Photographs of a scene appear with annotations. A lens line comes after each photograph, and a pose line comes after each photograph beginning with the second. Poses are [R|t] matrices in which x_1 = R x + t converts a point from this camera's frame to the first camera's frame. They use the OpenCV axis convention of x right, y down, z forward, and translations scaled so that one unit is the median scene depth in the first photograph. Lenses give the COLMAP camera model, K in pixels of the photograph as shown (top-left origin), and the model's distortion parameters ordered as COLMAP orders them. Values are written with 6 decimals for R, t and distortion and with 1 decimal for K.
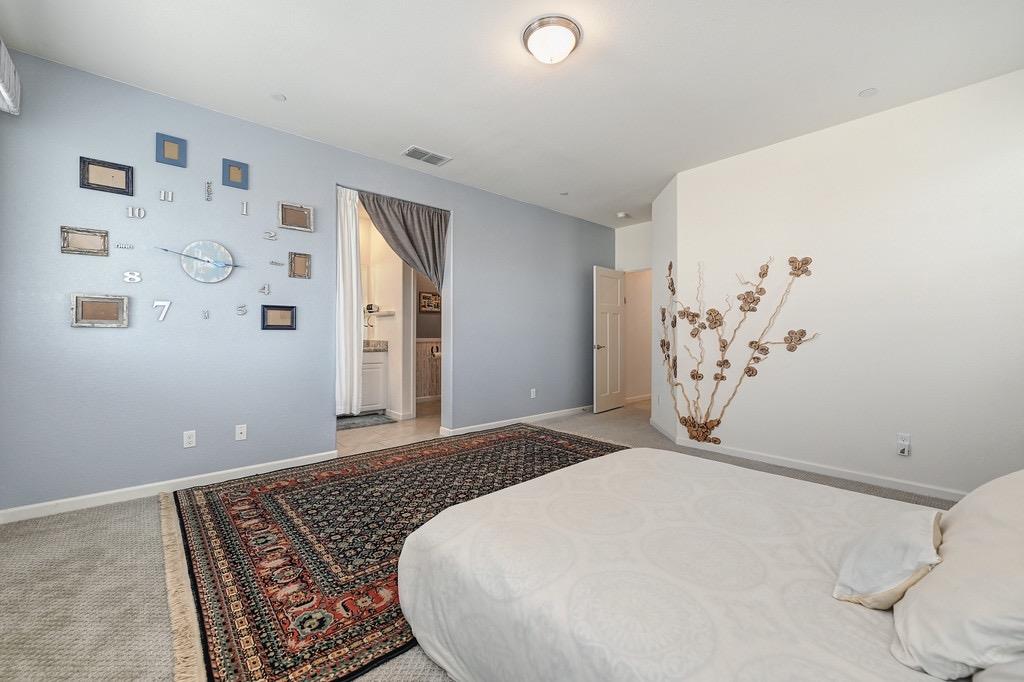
lens RADIAL K [[410.9, 0, 514.6], [0, 410.9, 332.8], [0, 0, 1]] dist [0.004524, -0.000214]
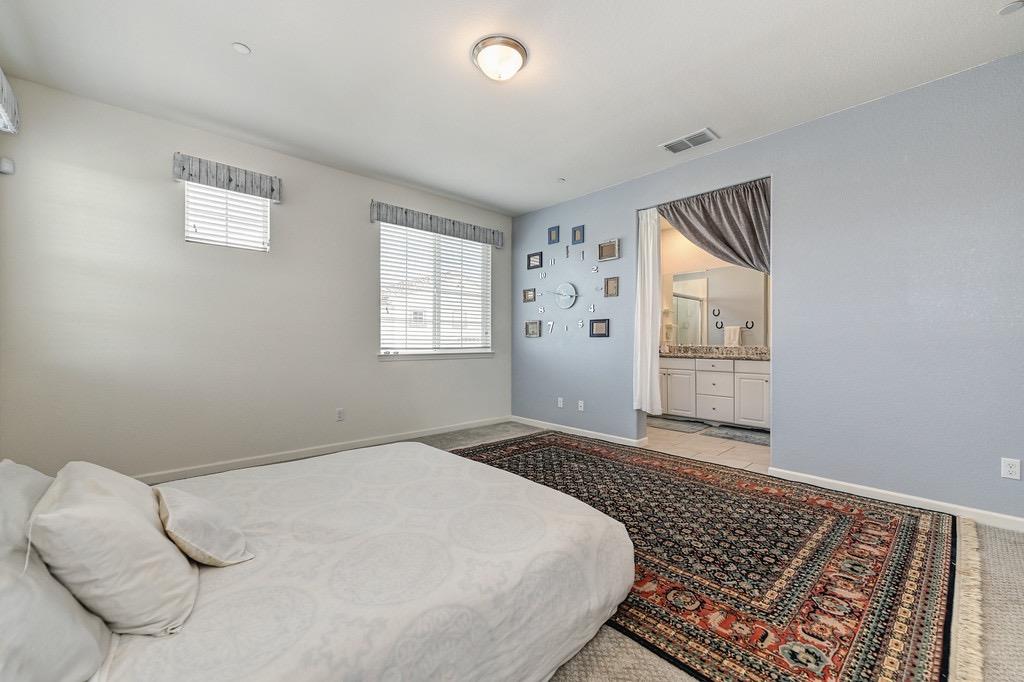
lens RADIAL K [[410.9, 0, 513.8], [0, 410.9, 344.8], [0, 0, 1]] dist [0.004524, -0.000214]
pose [[0.016642, 0.010632, -0.999805, 0.777183], [0.005785, 0.999926, 0.010730, 0.001664], [0.999845, -0.005962, 0.016579, 0.685204]]
